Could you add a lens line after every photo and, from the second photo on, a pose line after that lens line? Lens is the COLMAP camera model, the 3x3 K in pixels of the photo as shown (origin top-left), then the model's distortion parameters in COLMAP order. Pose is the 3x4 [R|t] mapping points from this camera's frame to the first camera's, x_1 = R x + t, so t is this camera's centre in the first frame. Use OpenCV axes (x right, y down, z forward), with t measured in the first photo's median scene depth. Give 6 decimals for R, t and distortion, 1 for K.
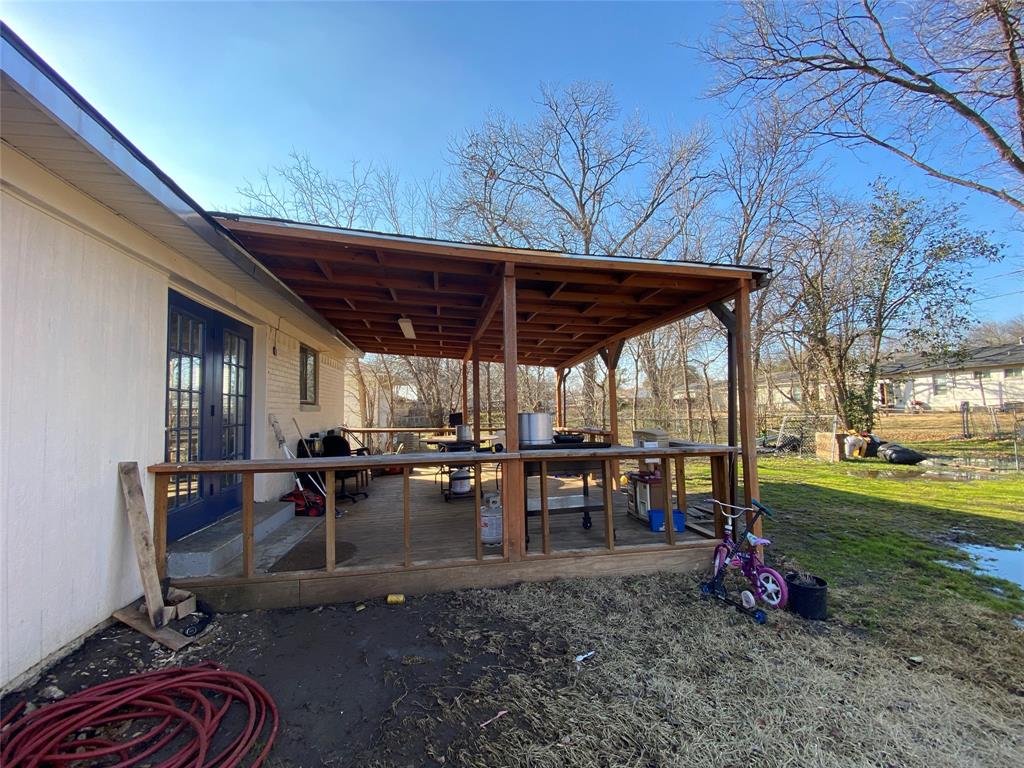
lens RADIAL K [[414.7, 0, 512.0], [0, 414.7, 384.0], [0, 0, 1]] dist [0.010651, -0.017188]
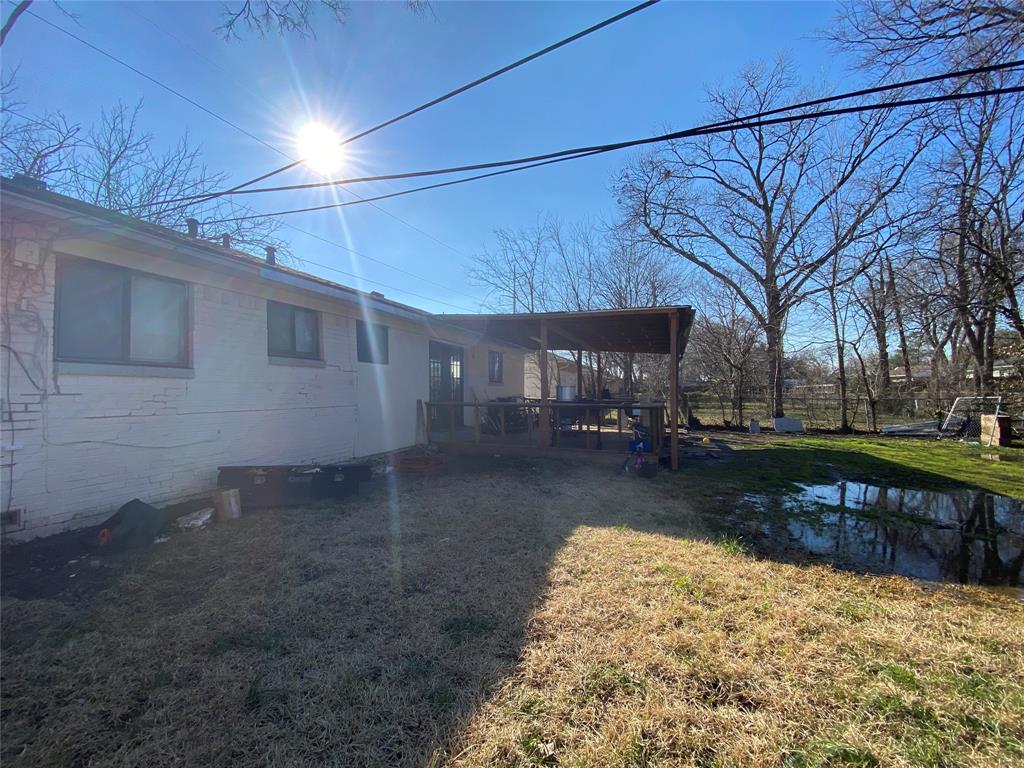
lens RADIAL K [[414.7, 0, 512.0], [0, 414.7, 384.0], [0, 0, 1]] dist [0.010651, -0.017188]
pose [[0.851490, 0.007535, -0.524316, 1.002918], [0.019704, 0.998731, 0.046351, -0.043311], [0.524000, -0.049799, 0.850261, -0.987845]]
